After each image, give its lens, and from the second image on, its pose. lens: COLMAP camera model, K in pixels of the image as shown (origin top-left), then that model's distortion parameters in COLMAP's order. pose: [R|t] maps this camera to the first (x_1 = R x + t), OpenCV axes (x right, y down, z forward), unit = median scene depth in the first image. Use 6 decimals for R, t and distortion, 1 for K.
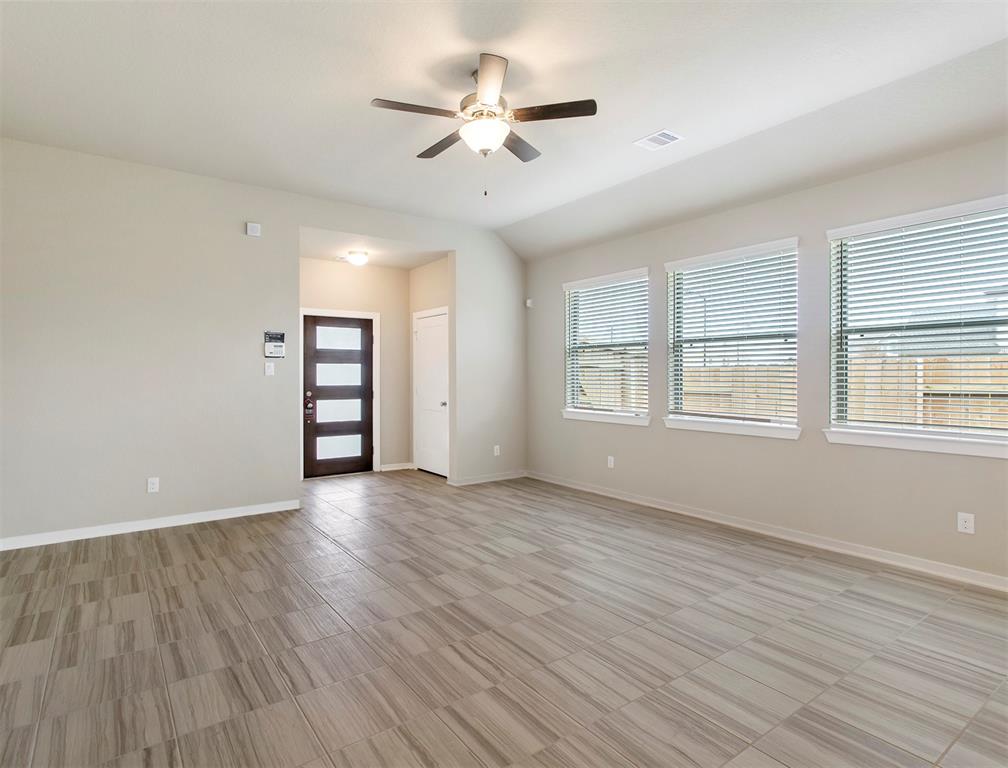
lens RADIAL K [[542.8, 0, 493.9], [0, 542.8, 378.1], [0, 0, 1]] dist [-0.000277, 0.002406]
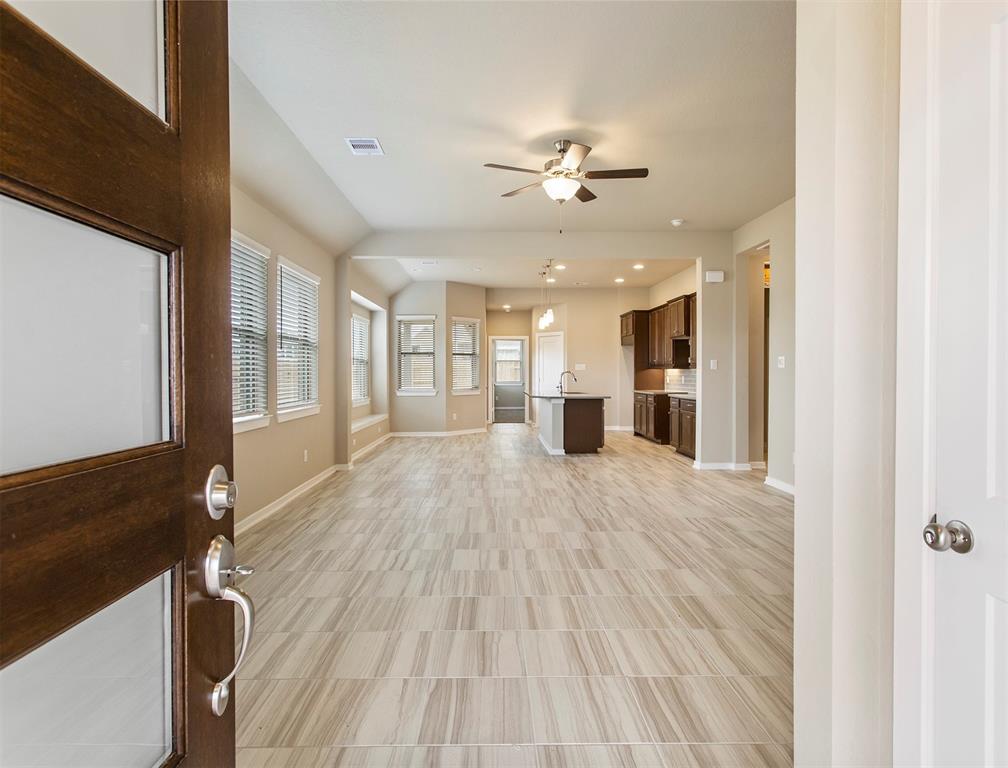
lens RADIAL K [[542.8, 0, 493.9], [0, 542.8, 378.1], [0, 0, 1]] dist [-0.000277, 0.002406]
pose [[-0.817586, -0.002975, 0.575798, -0.445222], [0.006540, 0.999874, 0.014452, -0.001346], [-0.575769, 0.015582, -0.817464, 1.500990]]
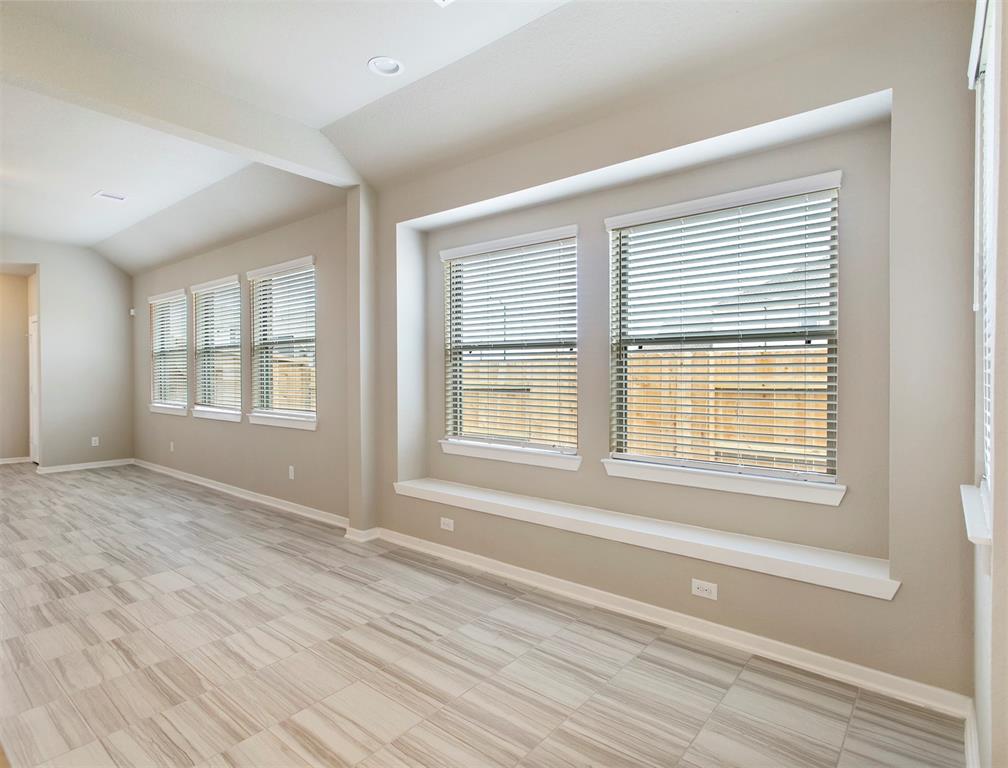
lens RADIAL K [[542.8, 0, 493.9], [0, 542.8, 378.1], [0, 0, 1]] dist [-0.000277, 0.002406]
pose [[0.967320, -0.000375, 0.253558, 0.750652], [0.000121, 0.999999, 0.001016, 0.000396], [-0.253559, -0.000952, 0.967320, -0.441800]]
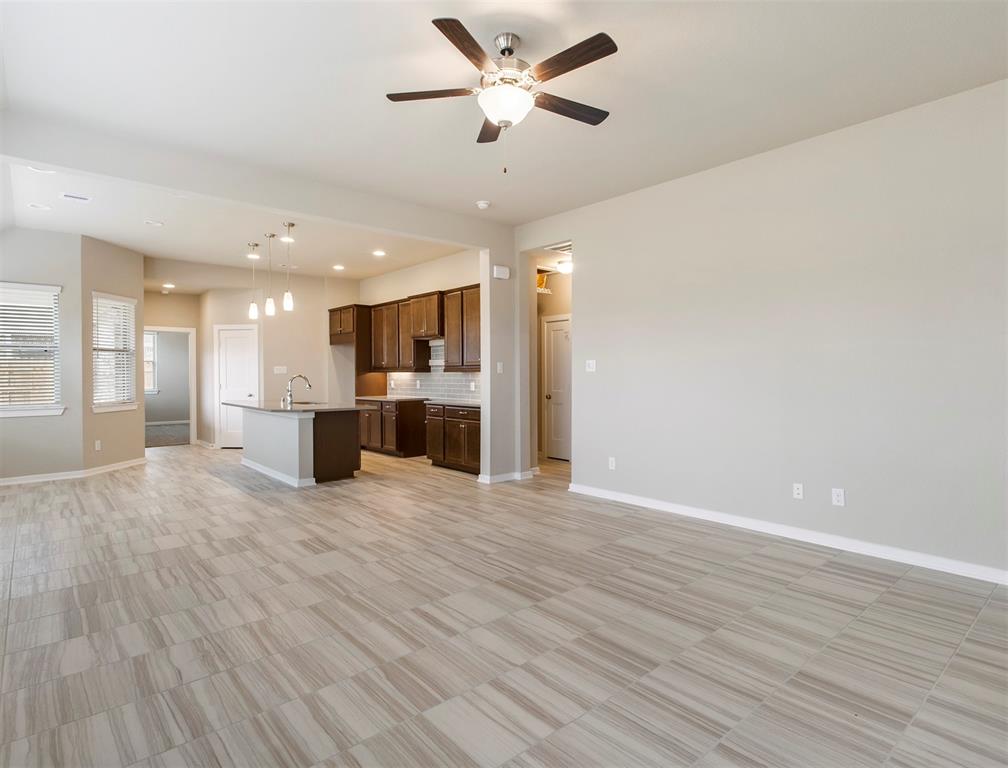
lens RADIAL K [[542.8, 0, 493.9], [0, 542.8, 378.1], [0, 0, 1]] dist [-0.000277, 0.002406]
pose [[-0.996326, 0.006733, -0.085372, 0.056925], [0.005599, 0.999893, 0.013510, -0.005591], [0.085454, 0.012983, -0.996258, 1.302181]]
